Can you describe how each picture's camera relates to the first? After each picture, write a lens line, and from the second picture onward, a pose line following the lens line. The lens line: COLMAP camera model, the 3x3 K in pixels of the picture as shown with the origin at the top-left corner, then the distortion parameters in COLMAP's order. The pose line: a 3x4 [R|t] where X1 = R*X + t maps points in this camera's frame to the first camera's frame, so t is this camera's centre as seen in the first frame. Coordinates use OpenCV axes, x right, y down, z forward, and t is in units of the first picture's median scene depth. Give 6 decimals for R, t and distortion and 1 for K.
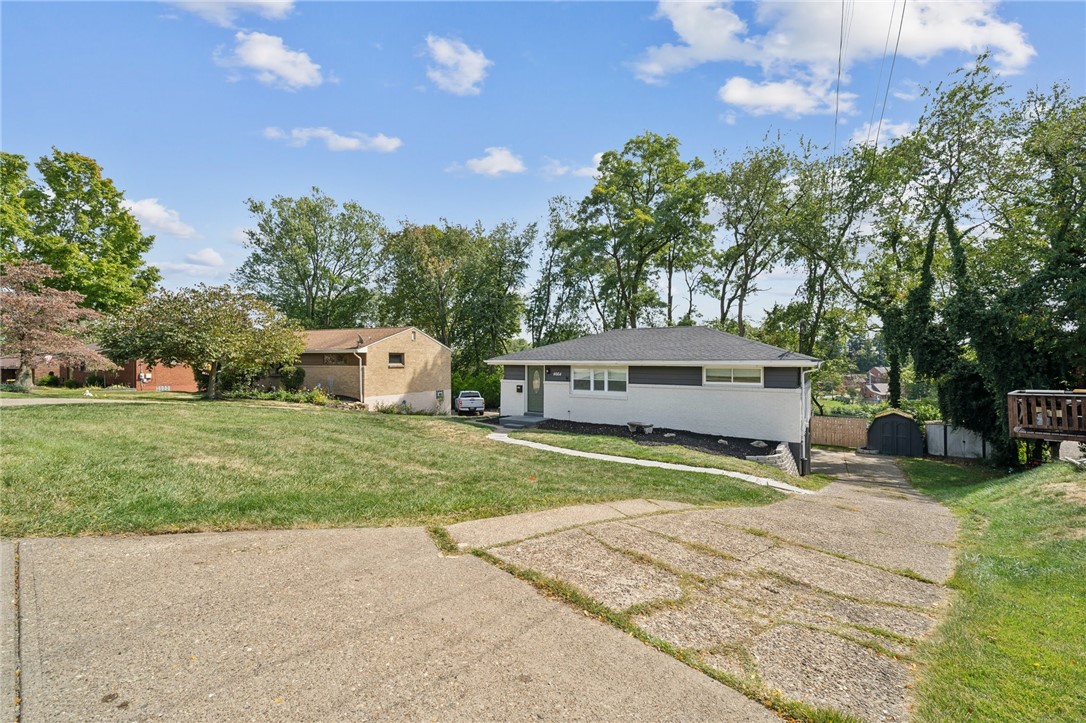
lens RADIAL K [[432.3, 0, 542.6], [0, 432.3, 363.2], [0, 0, 1]] dist [0.000307, -0.000009]
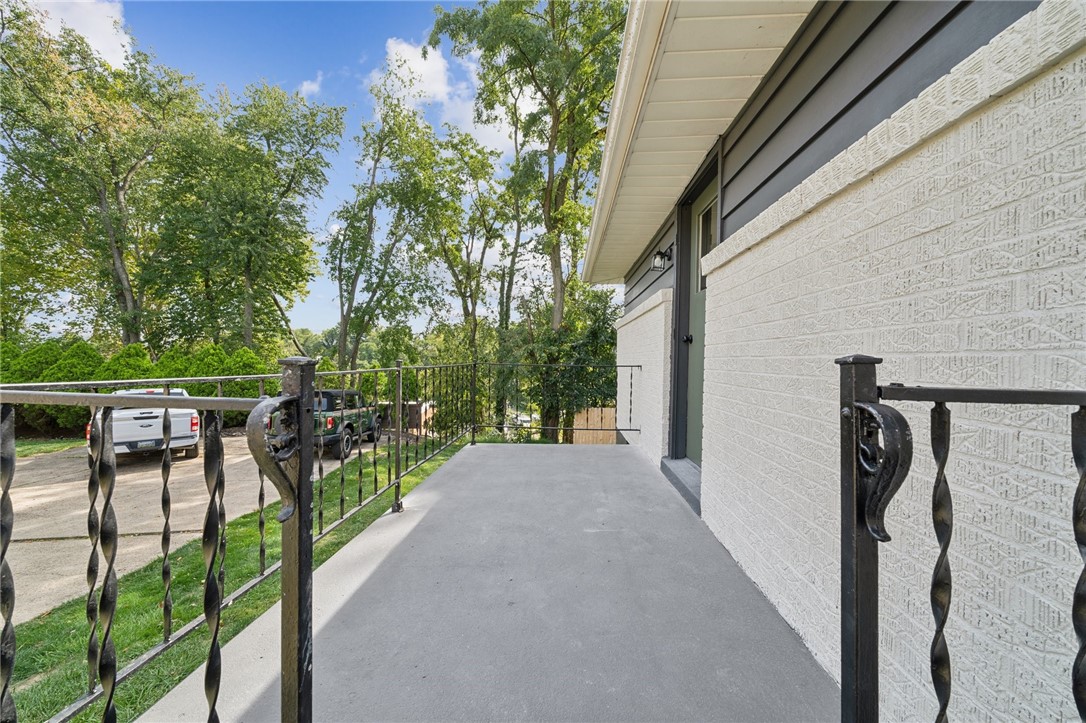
lens RADIAL K [[367.3, 0, 546.0], [0, 367.3, 362.4], [0, 0, 1]] dist [-0.003026, -0.000411]
pose [[0.863296, 0.007594, 0.504641, -0.084660], [-0.012243, 0.999908, 0.005897, 0.073986], [-0.504549, -0.011269, 0.863309, 1.232072]]
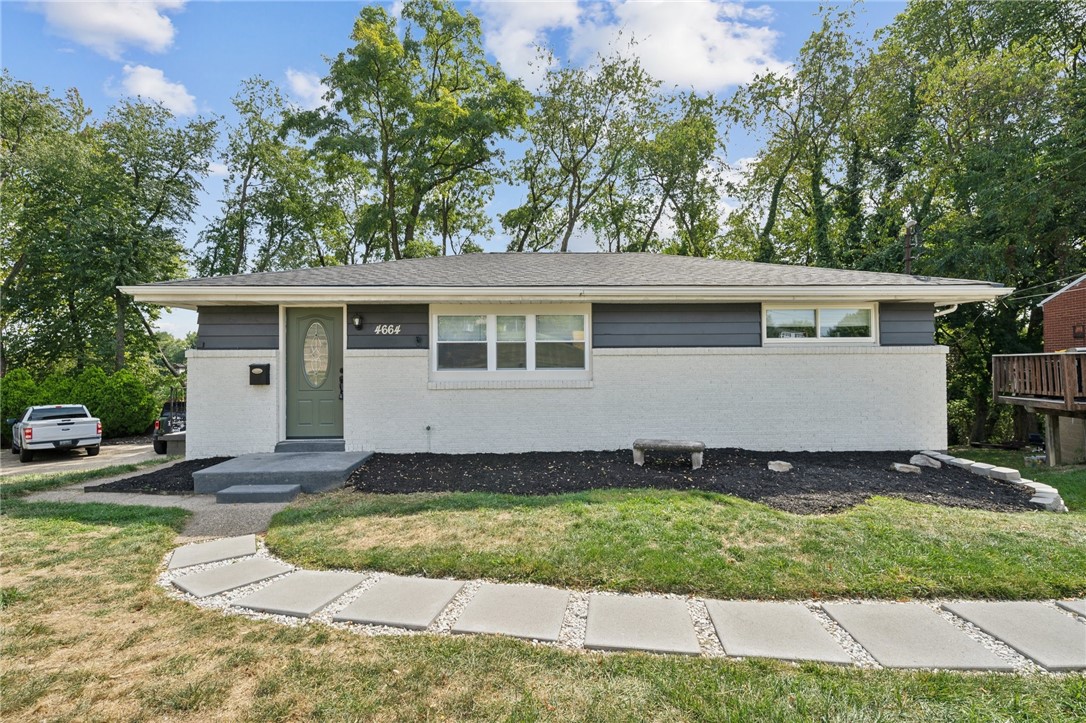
lens RADIAL K [[495.7, 0, 538.8], [0, 495.7, 356.2], [0, 0, 1]] dist [0.011388, 0.001141]
pose [[0.827271, 0.002403, 0.561798, -0.091224], [0.010361, 0.999756, -0.019534, 0.054524], [-0.561708, 0.021981, 0.827044, 0.551474]]
